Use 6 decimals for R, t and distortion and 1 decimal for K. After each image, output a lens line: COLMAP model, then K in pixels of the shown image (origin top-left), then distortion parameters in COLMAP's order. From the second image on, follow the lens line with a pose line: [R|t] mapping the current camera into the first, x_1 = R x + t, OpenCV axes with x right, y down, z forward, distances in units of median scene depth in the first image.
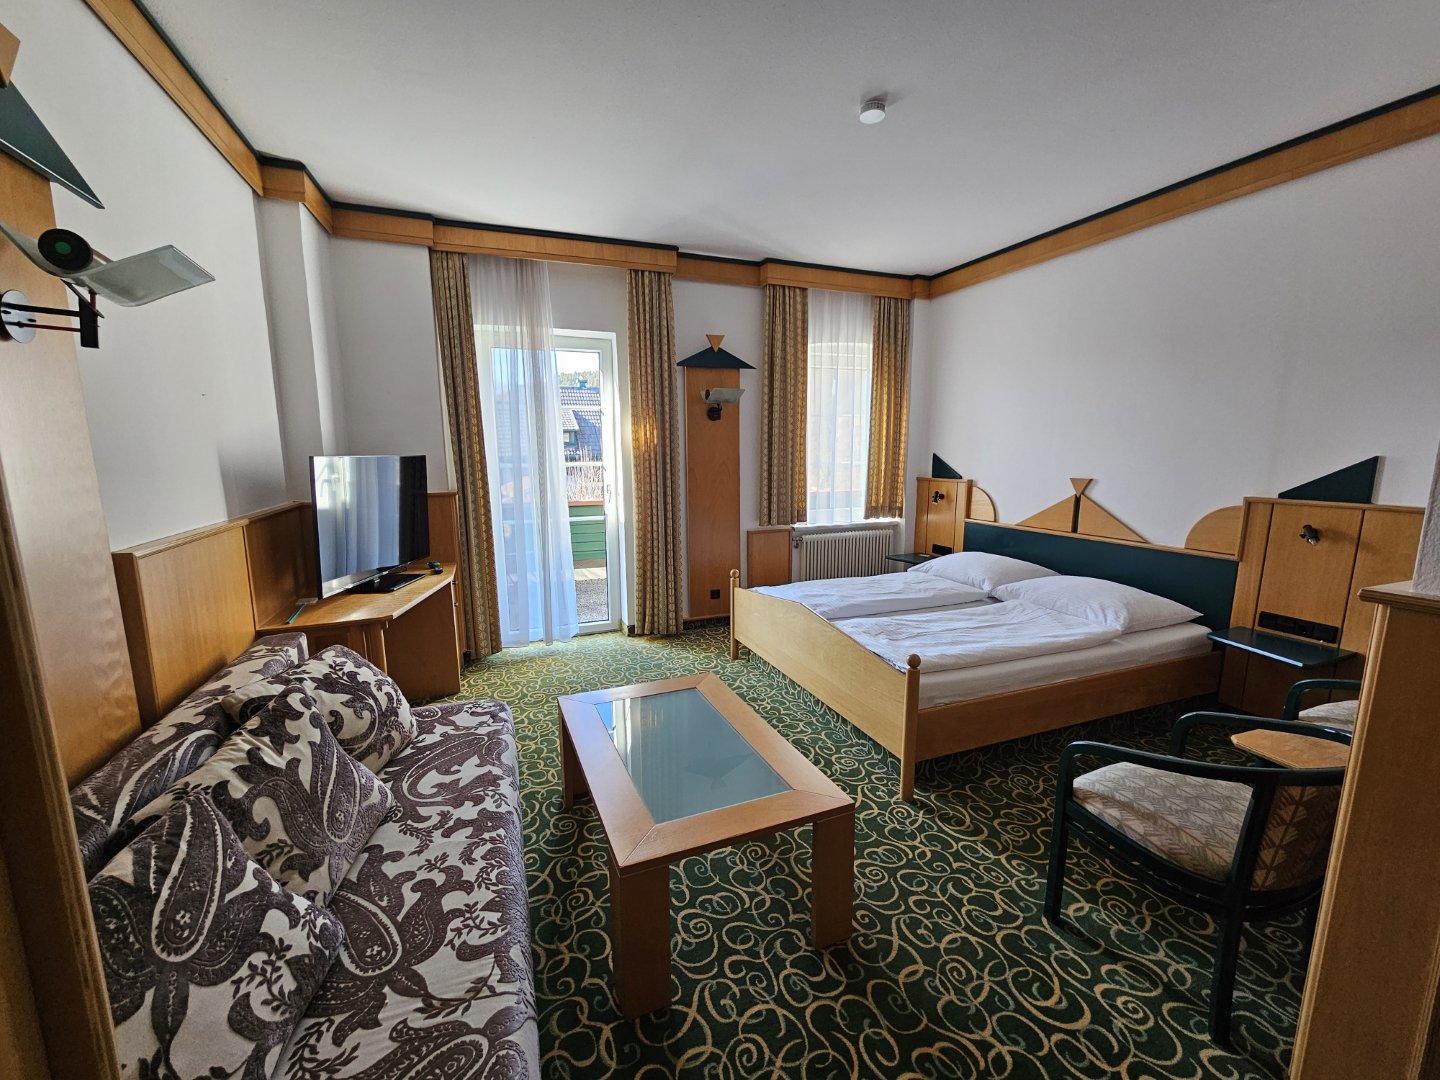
lens RADIAL K [[584.5, 0, 715.5], [0, 584.5, 541.6], [0, 0, 1]] dist [-0.004505, 0.000315]
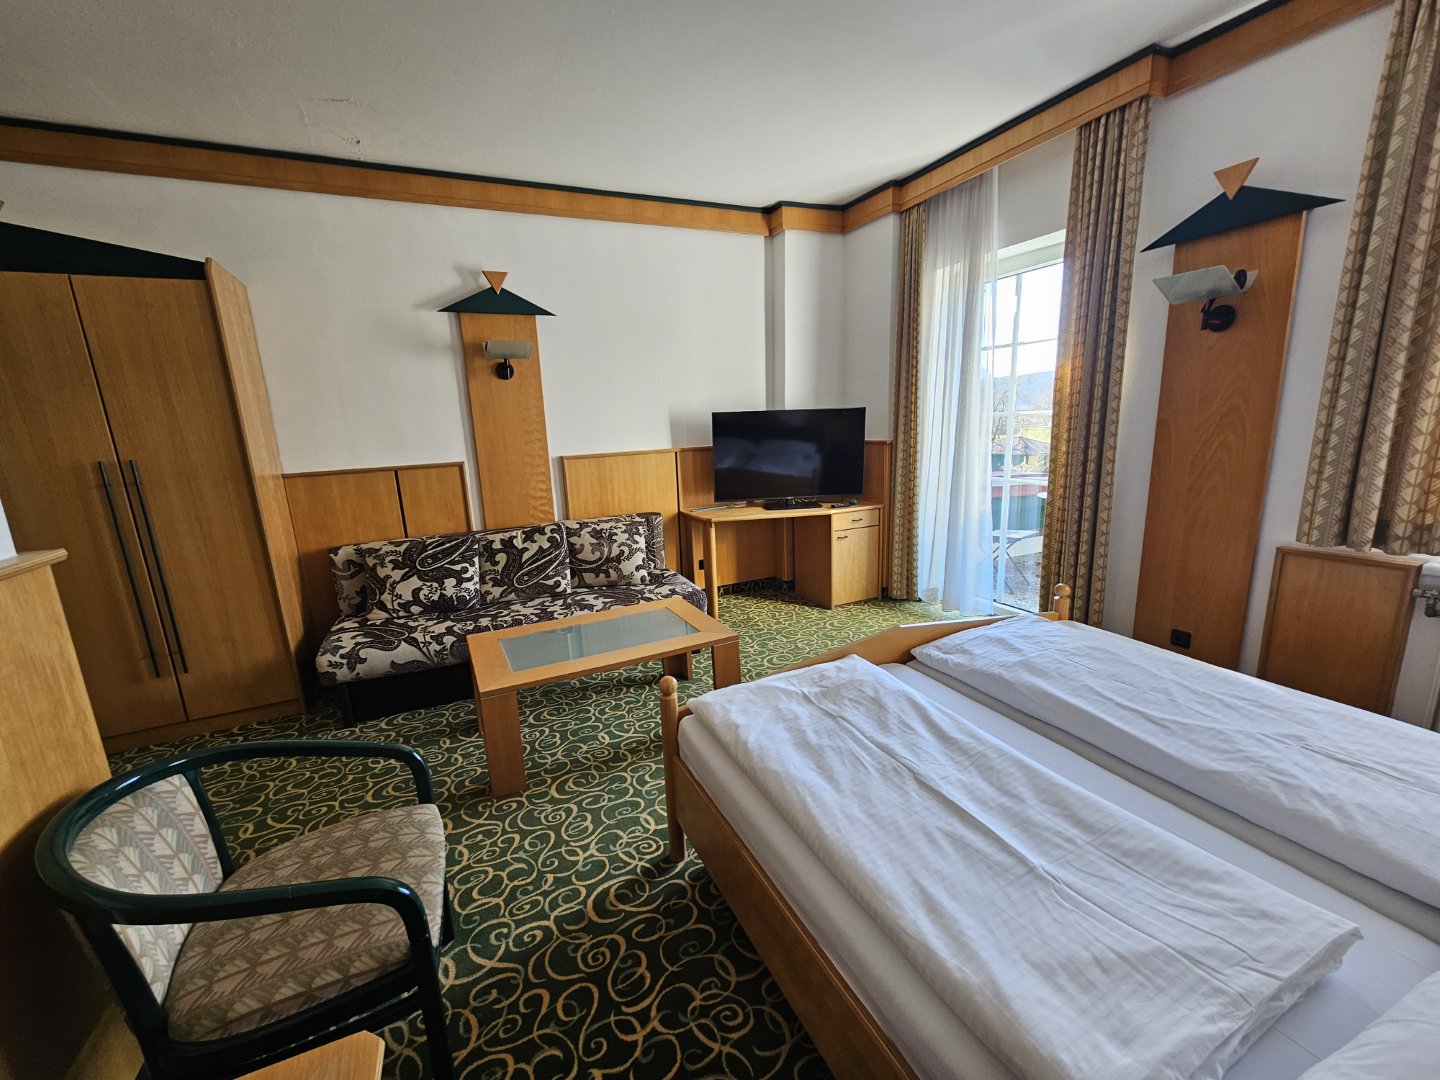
lens RADIAL K [[584.5, 0, 720.0], [0, 584.5, 545.7], [0, 0, 1]] dist [-0.004505, 0.000315]
pose [[0.082803, 0.215899, -0.972898, 1.277516], [-0.117275, 0.971579, 0.205625, -0.166116], [0.989641, 0.097071, 0.105769, 1.189178]]
